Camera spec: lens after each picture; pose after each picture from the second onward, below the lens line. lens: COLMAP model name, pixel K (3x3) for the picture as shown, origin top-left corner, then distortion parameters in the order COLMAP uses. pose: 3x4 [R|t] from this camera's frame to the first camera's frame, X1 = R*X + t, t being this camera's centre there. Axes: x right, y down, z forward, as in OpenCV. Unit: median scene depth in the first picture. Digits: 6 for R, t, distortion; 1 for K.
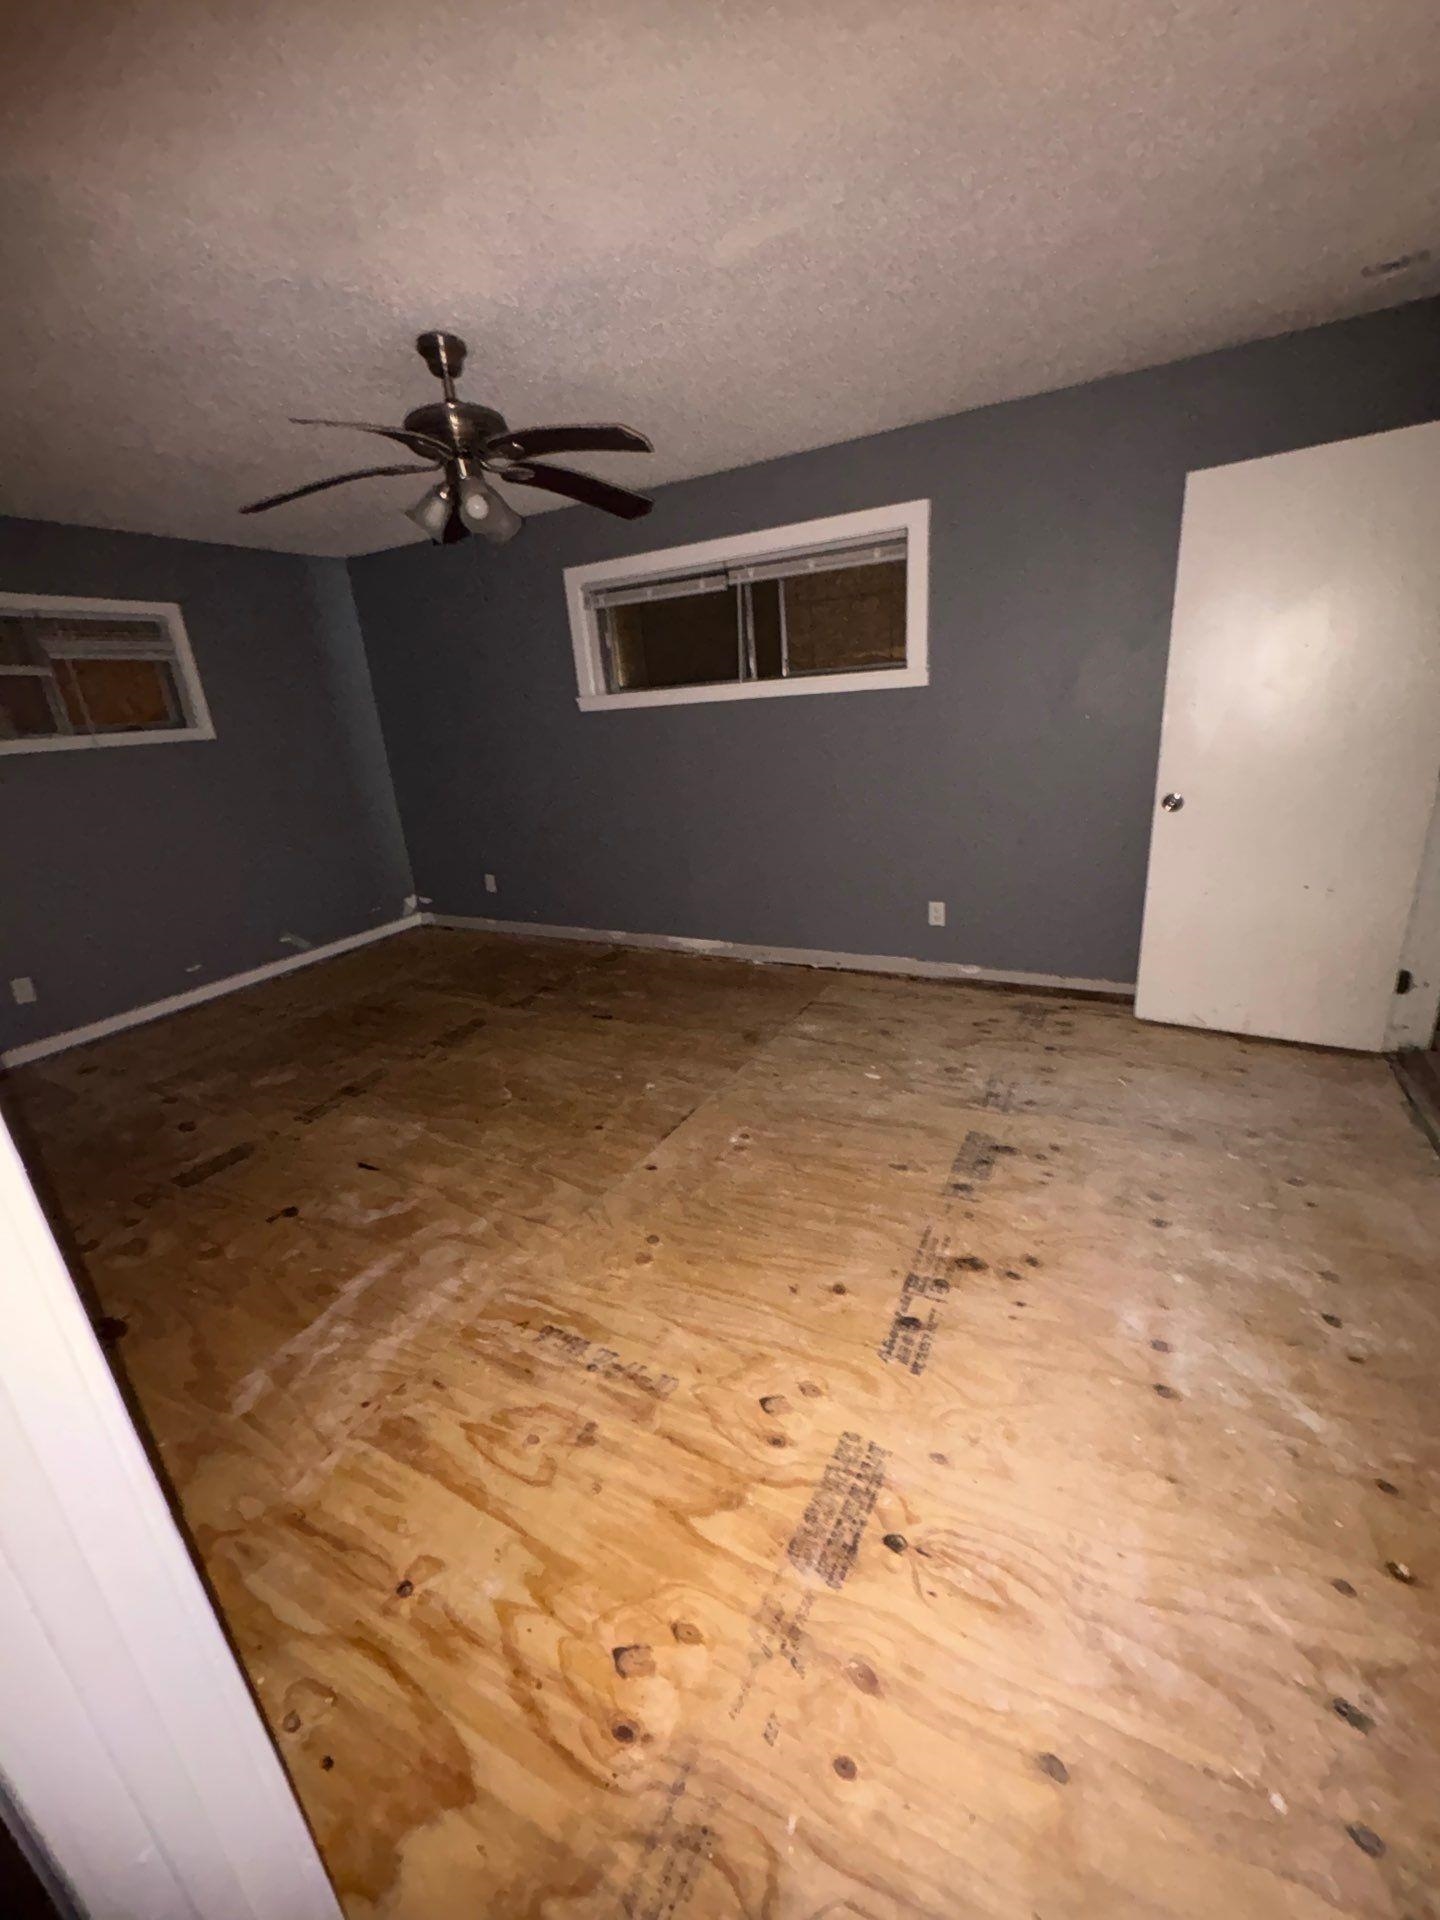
lens RADIAL K [[767.7, 0, 696.2], [0, 767.7, 966.7], [0, 0, 1]] dist [0.000693, -0.000479]
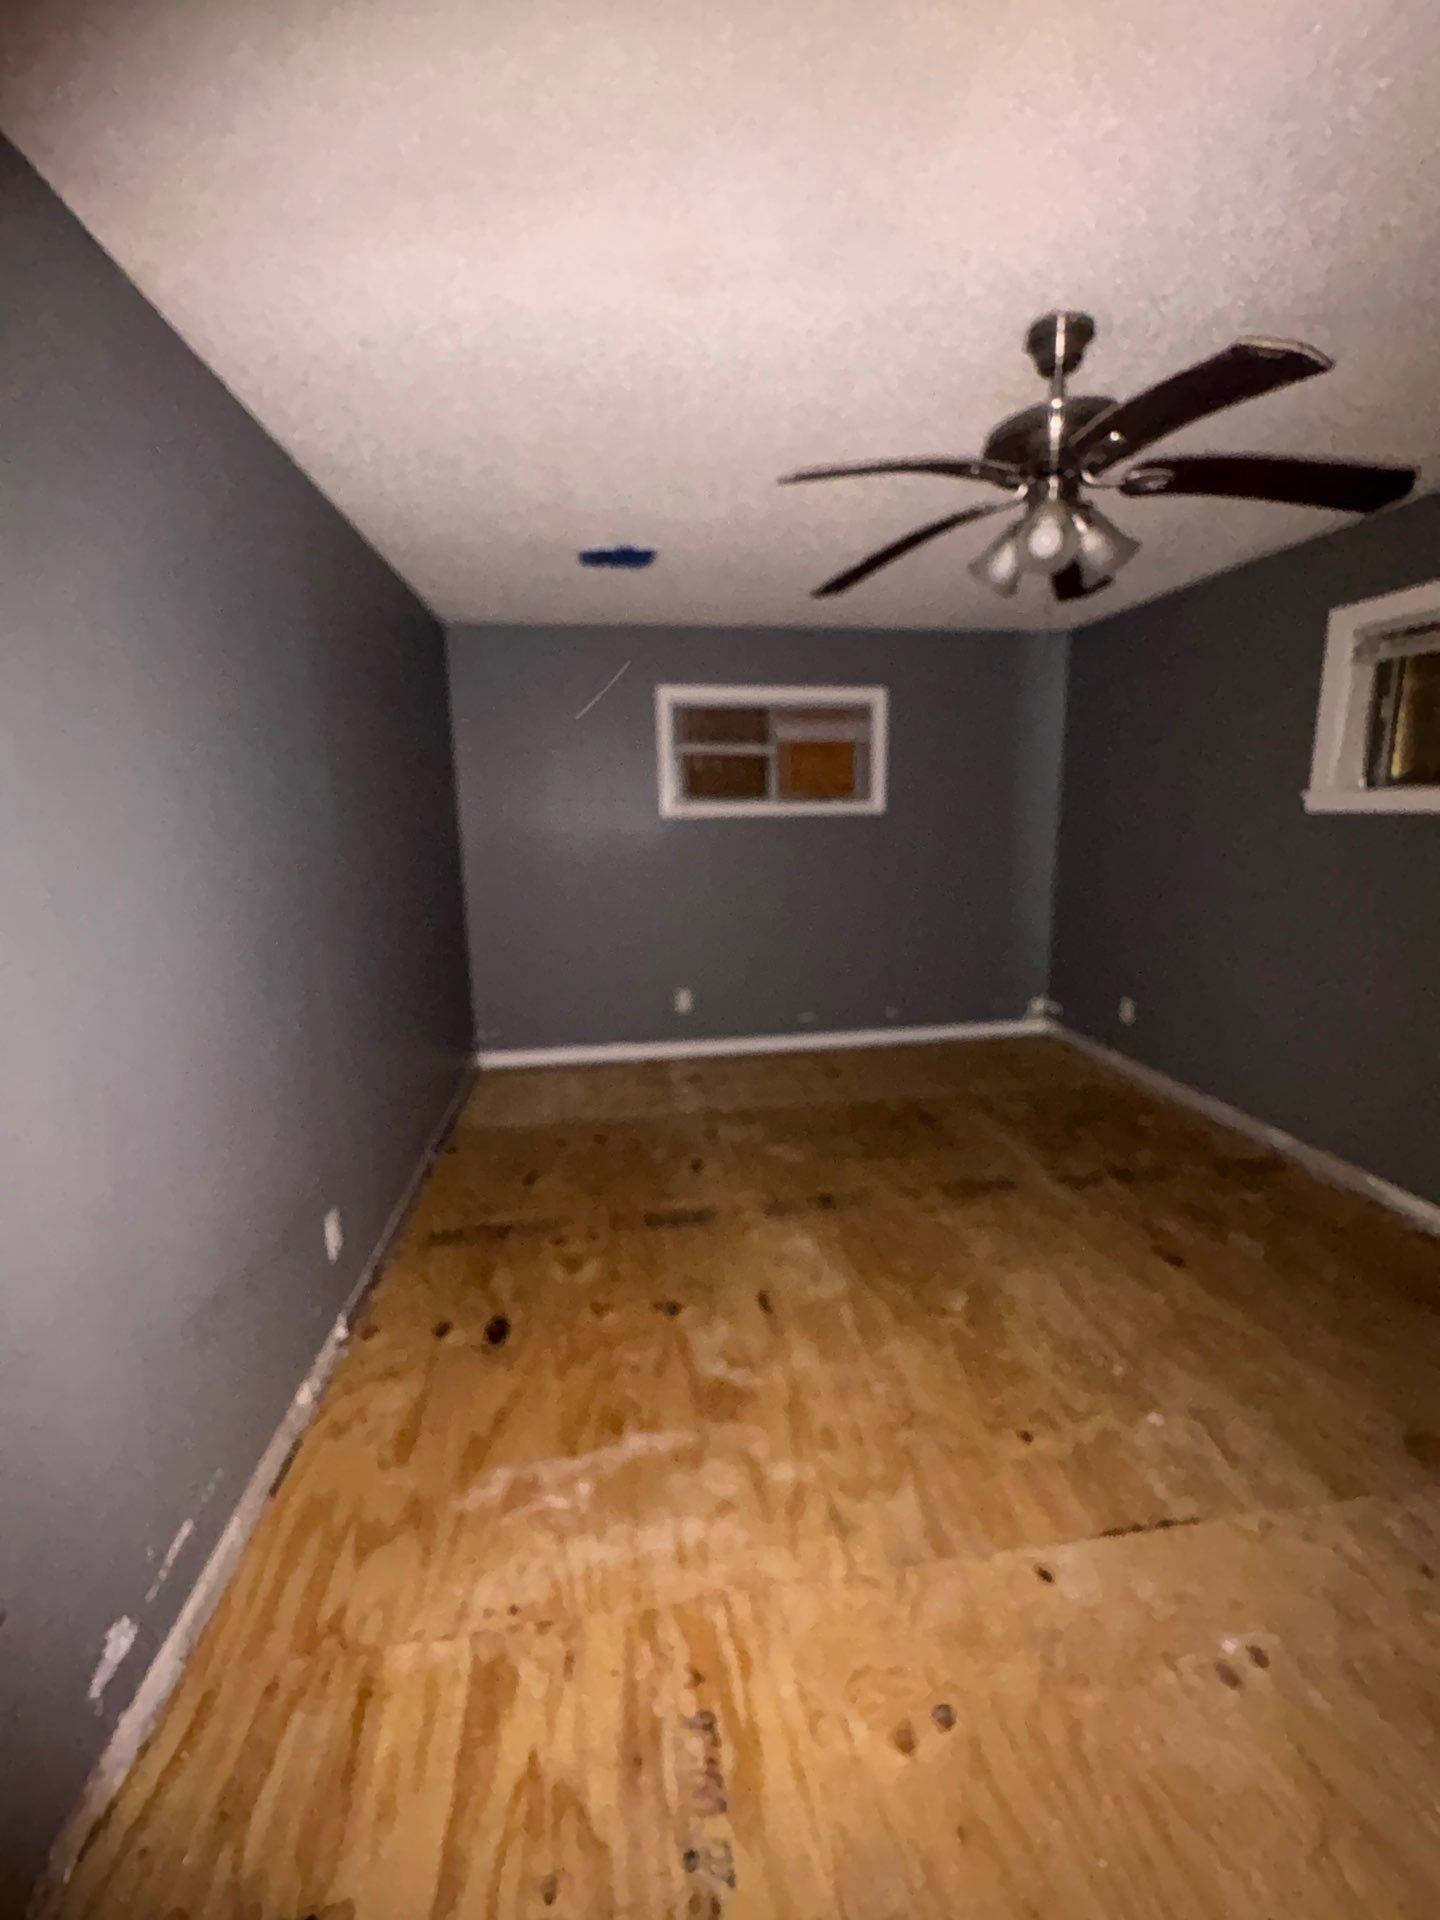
lens RADIAL K [[767.7, 0, 719.8], [0, 767.7, 970.7], [0, 0, 1]] dist [0.000693, -0.000479]
pose [[0.614105, 0.224108, -0.756737, 0.114683], [-0.281639, 0.957935, 0.055138, -0.129438], [0.737262, 0.179266, 0.651390, 0.290748]]
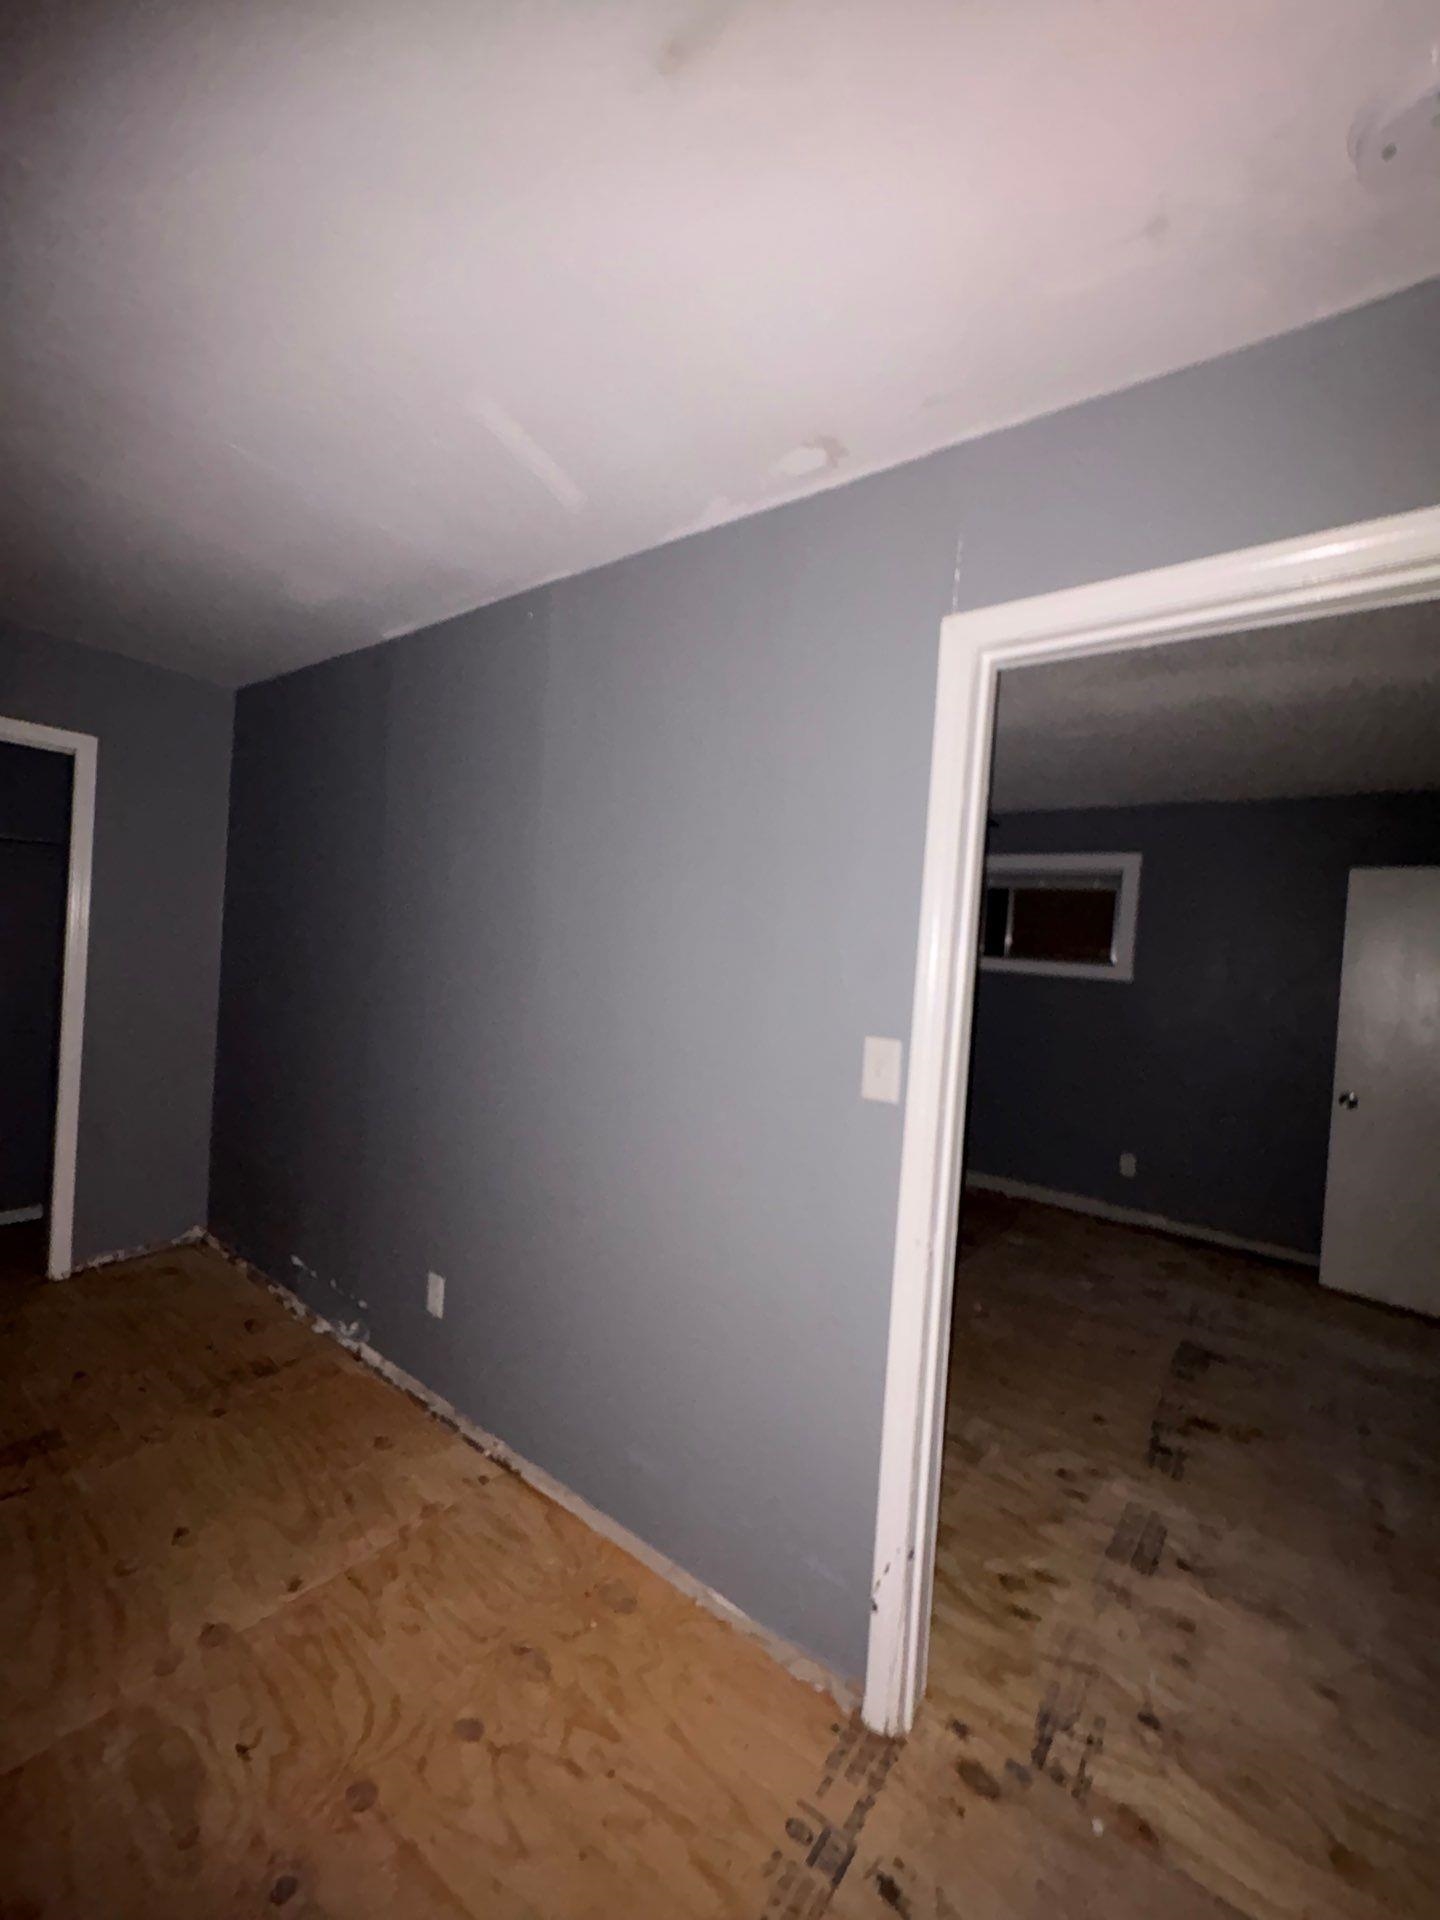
lens RADIAL K [[767.7, 0, 708.2], [0, 767.7, 957.5], [0, 0, 1]] dist [0.000693, -0.000479]
pose [[0.978899, 0.149271, -0.139554, -0.262041], [-0.184529, 0.939106, -0.289876, 0.122036], [0.087786, 0.309511, 0.946835, -0.350392]]
